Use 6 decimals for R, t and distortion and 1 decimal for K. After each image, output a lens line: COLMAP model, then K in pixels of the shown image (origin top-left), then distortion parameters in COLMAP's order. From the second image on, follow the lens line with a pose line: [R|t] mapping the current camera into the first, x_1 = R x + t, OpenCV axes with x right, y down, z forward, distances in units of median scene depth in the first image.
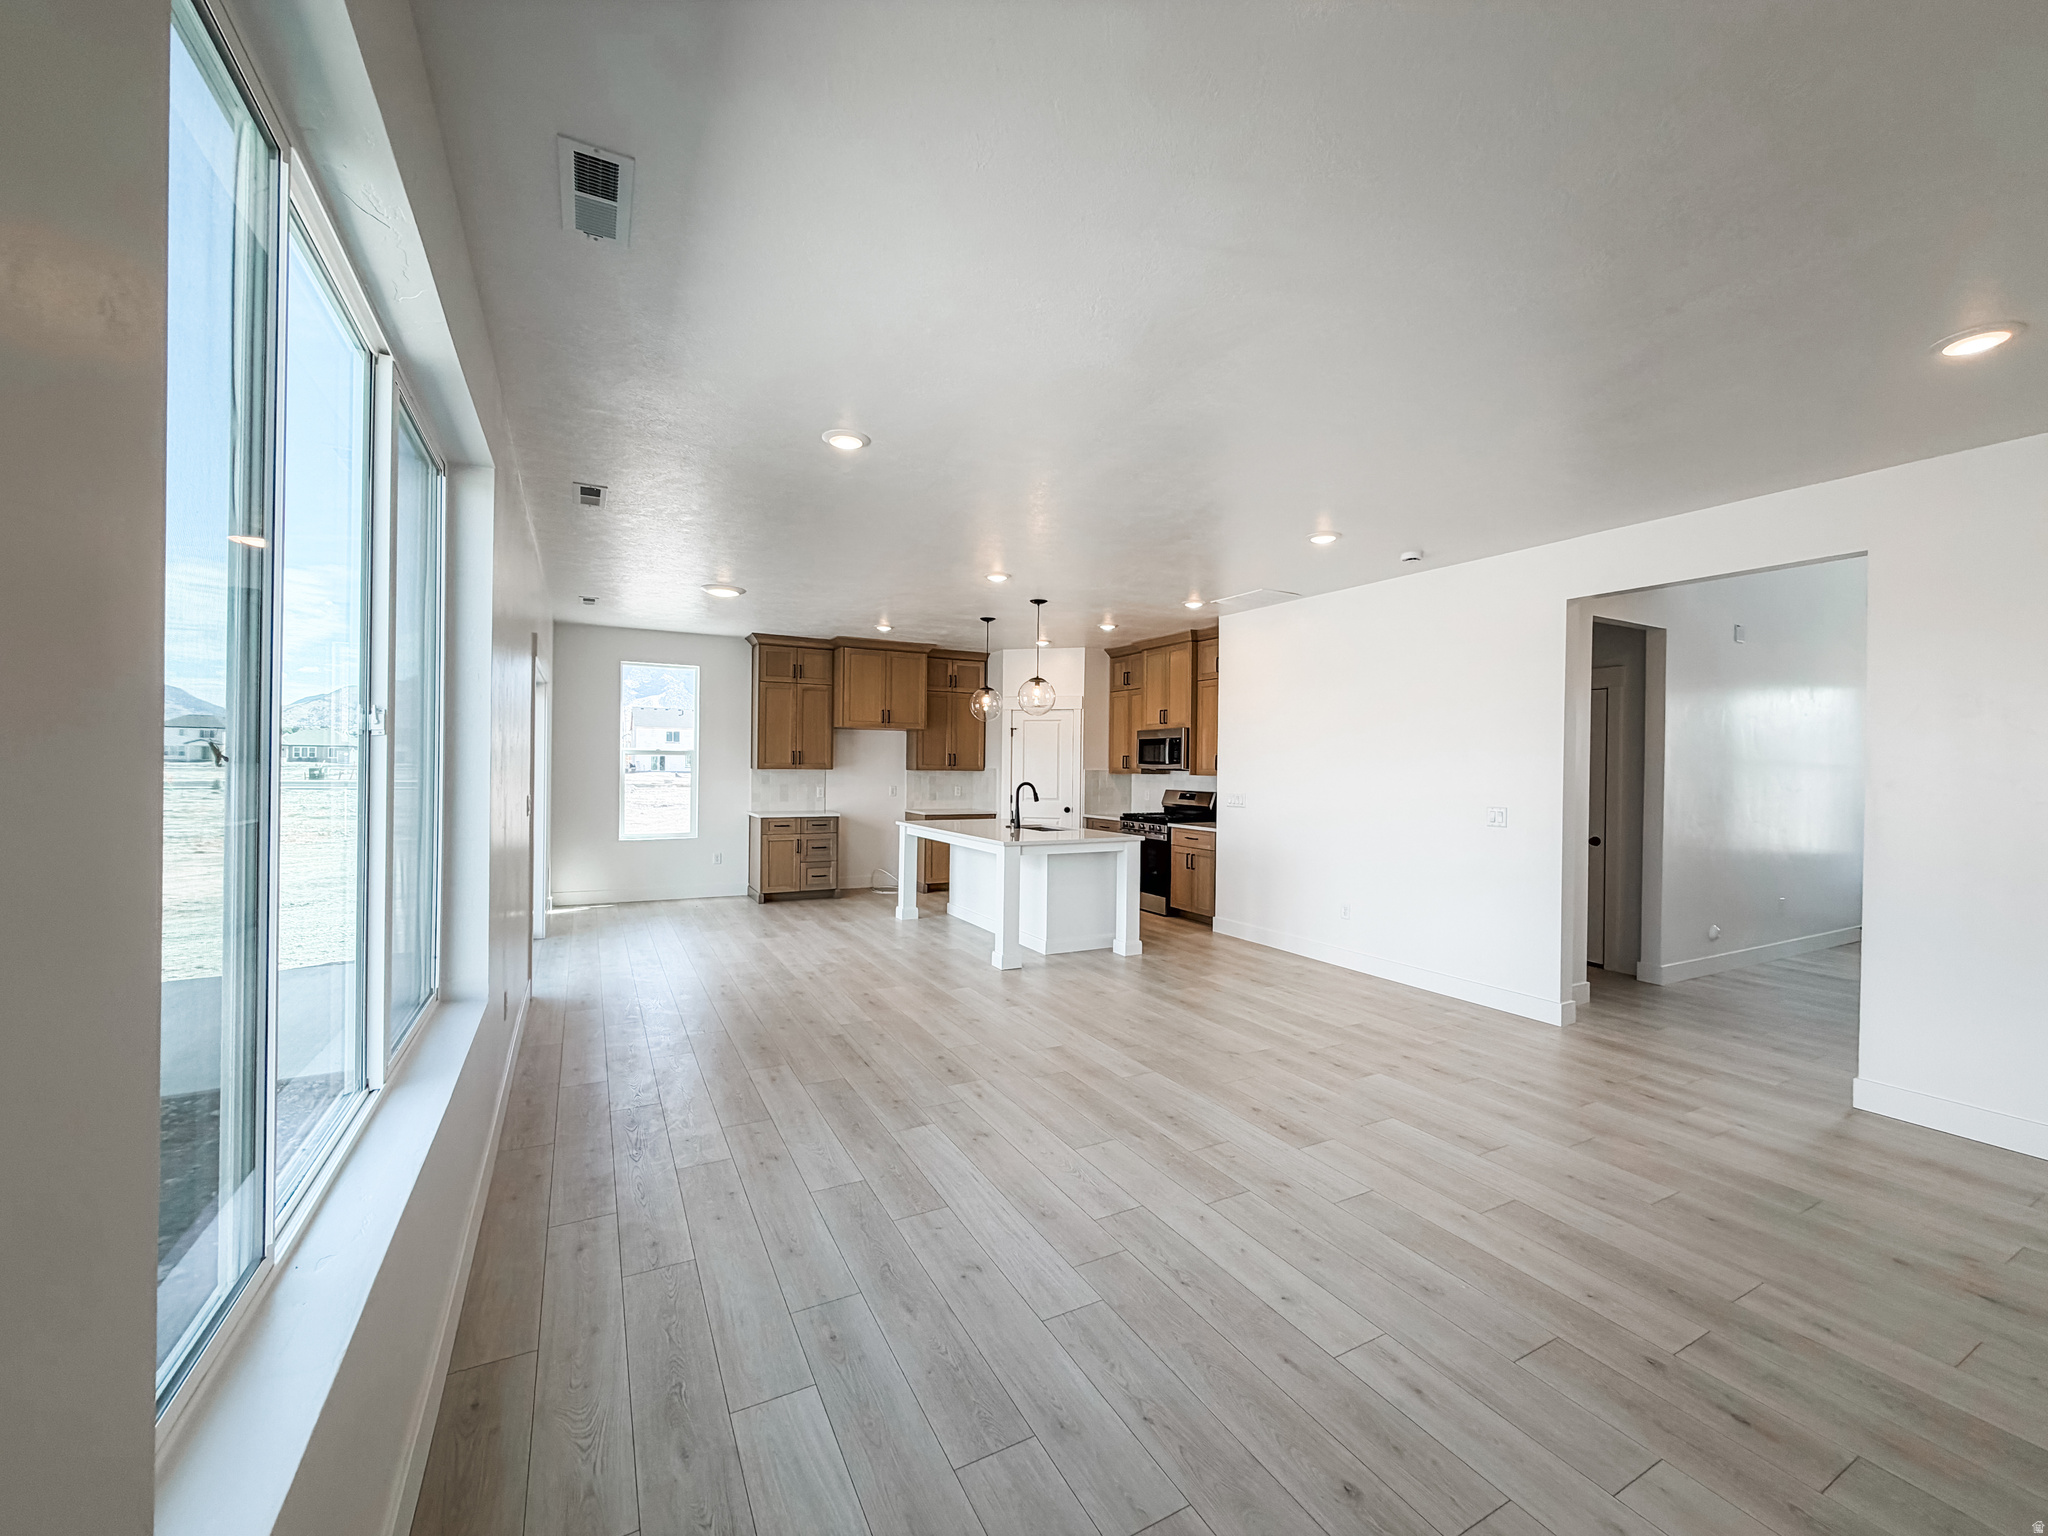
lens RADIAL K [[814.3, 0, 1021.1], [0, 814.3, 764.7], [0, 0, 1]] dist [0.000416, 0.000054]
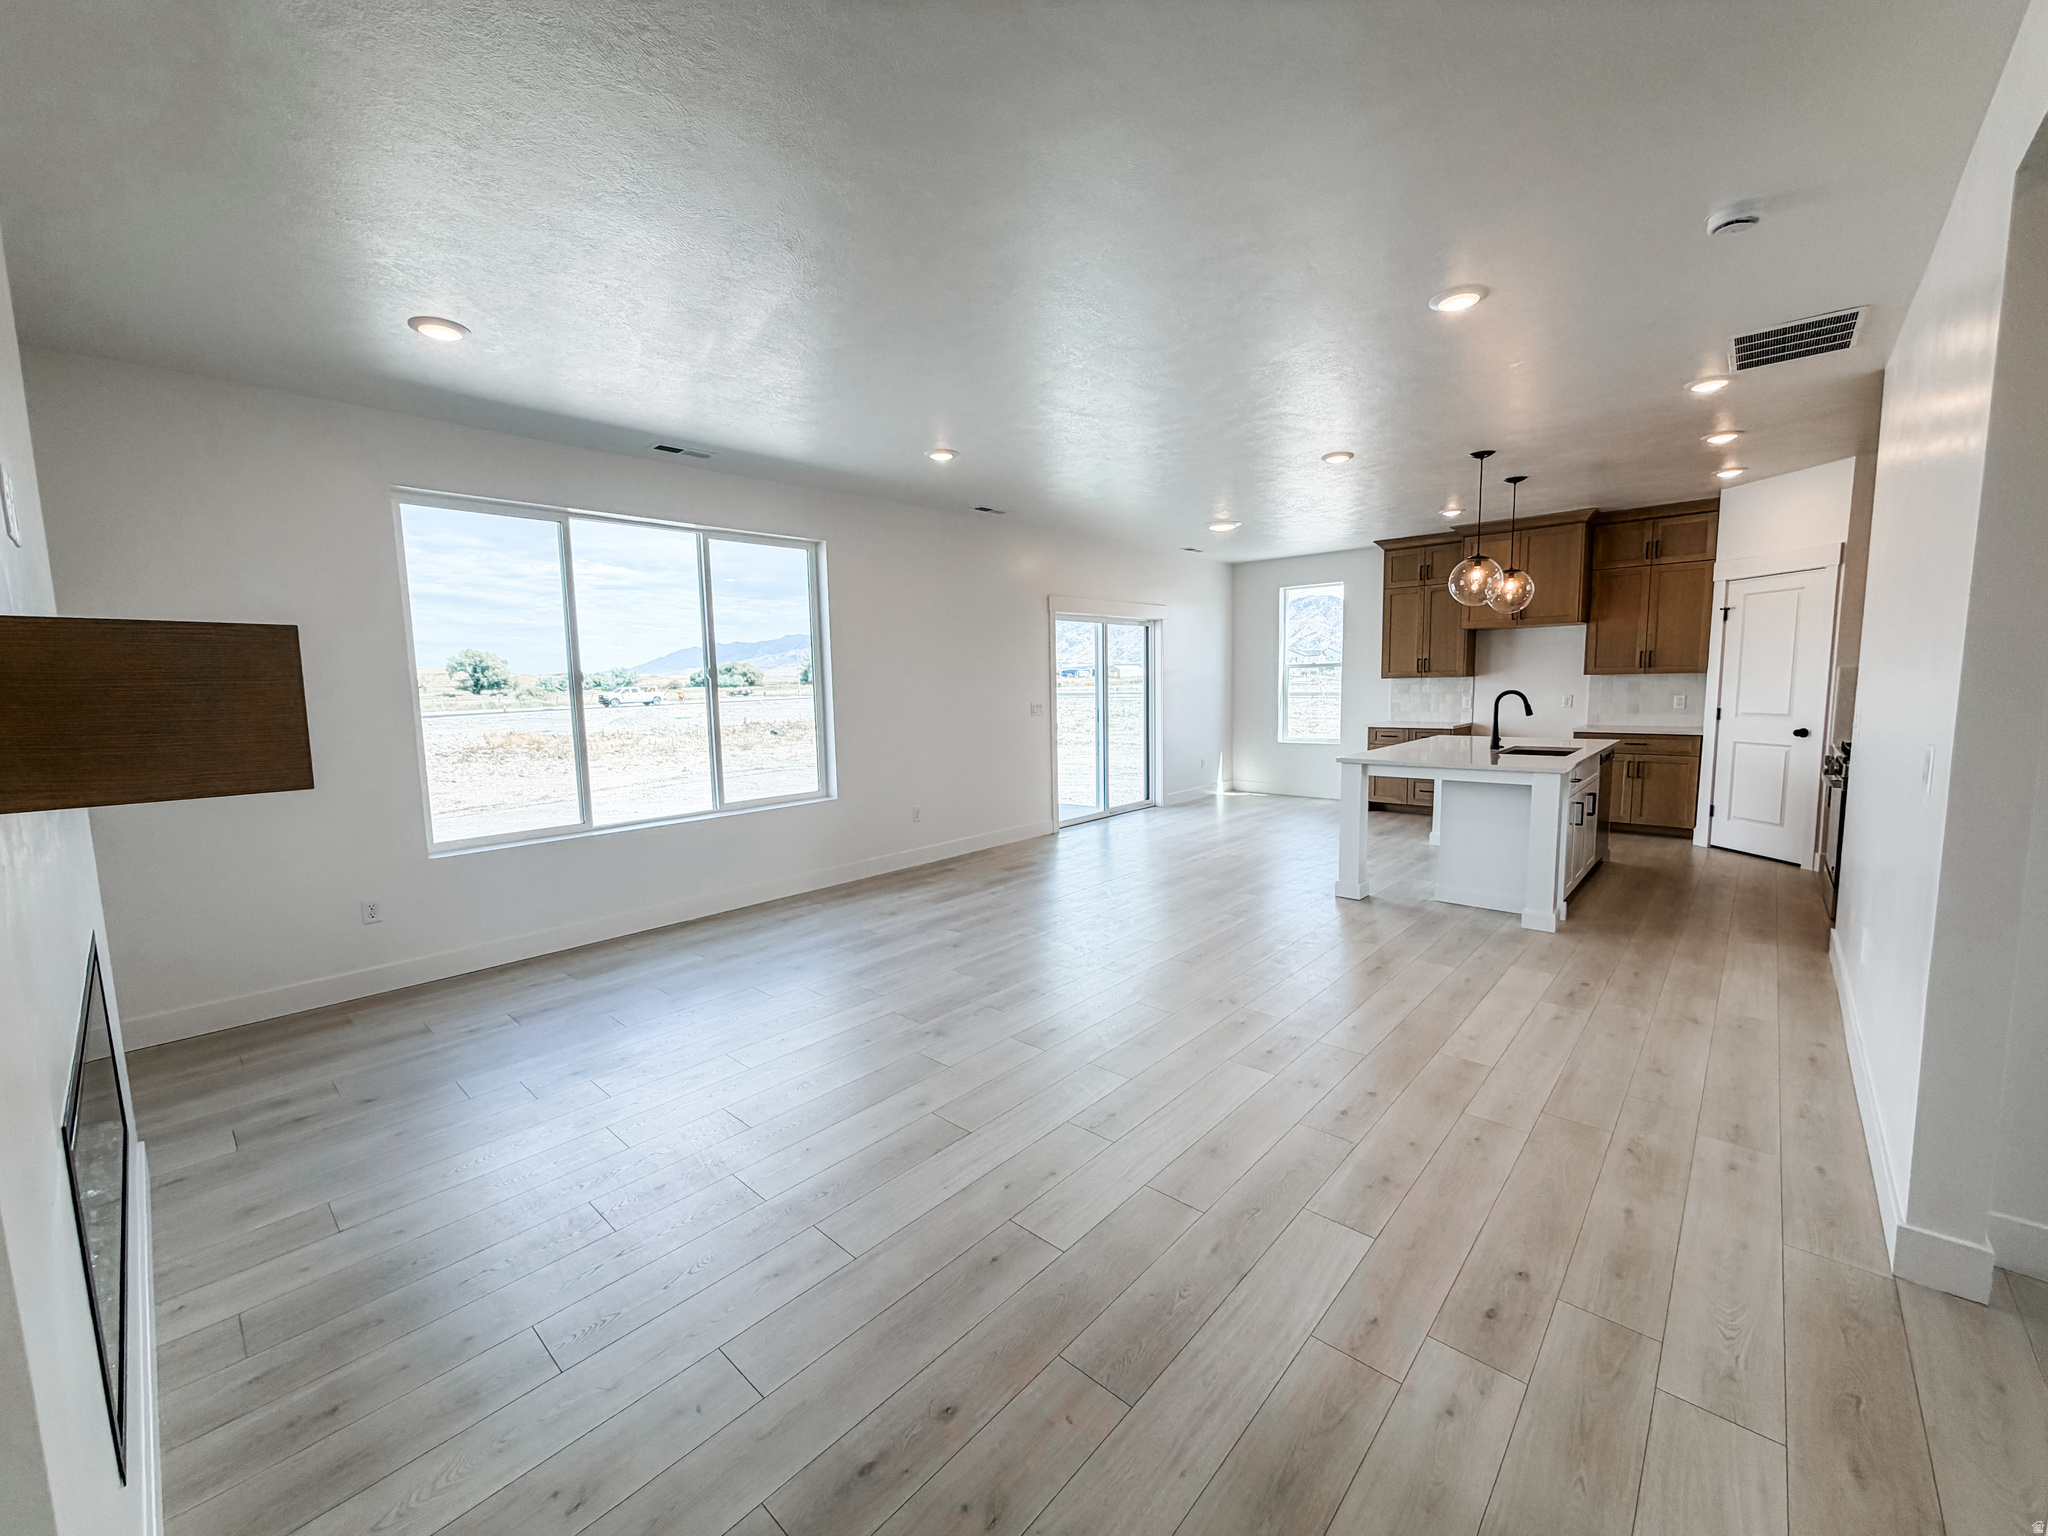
lens RADIAL K [[818.0, 0, 1021.1], [0, 818.0, 770.7], [0, 0, 1]] dist [-0.000036, -0.000026]
pose [[0.328731, 0.084118, -0.940670, 0.574065], [0.026920, 0.994786, 0.098364, 0.008286], [0.944040, -0.057658, 0.324753, 0.296698]]
